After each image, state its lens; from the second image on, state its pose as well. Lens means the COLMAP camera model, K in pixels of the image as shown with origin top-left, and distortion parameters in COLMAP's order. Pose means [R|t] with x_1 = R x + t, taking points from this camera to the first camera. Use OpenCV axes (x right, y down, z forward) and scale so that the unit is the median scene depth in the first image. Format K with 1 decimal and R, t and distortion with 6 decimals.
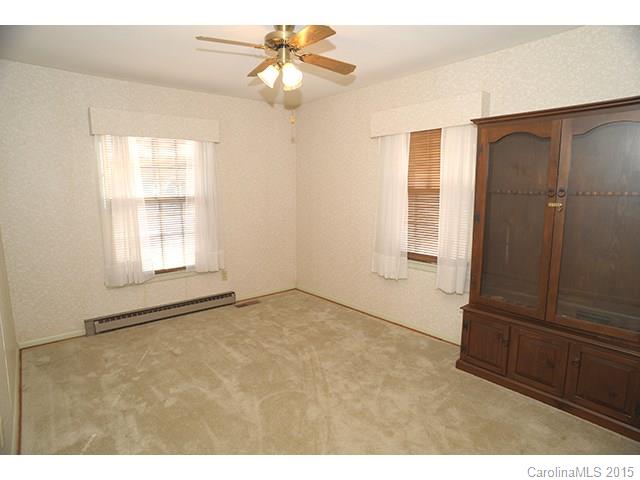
lens RADIAL K [[385.7, 0, 320.0], [0, 385.7, 240.0], [0, 0, 1]] dist [0.064175, -0.001107]
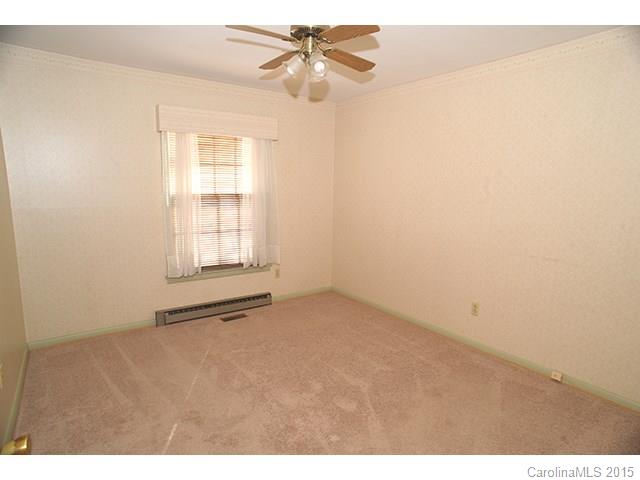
lens RADIAL K [[446.0, 0, 320.4], [0, 446.0, 258.1], [0, 0, 1]] dist [-0.001471, 0.004317]
pose [[0.999334, 0.019097, 0.031100, -0.160977], [-0.019903, 0.999468, 0.025822, 0.018915], [-0.030590, -0.026423, 0.999183, -0.144866]]
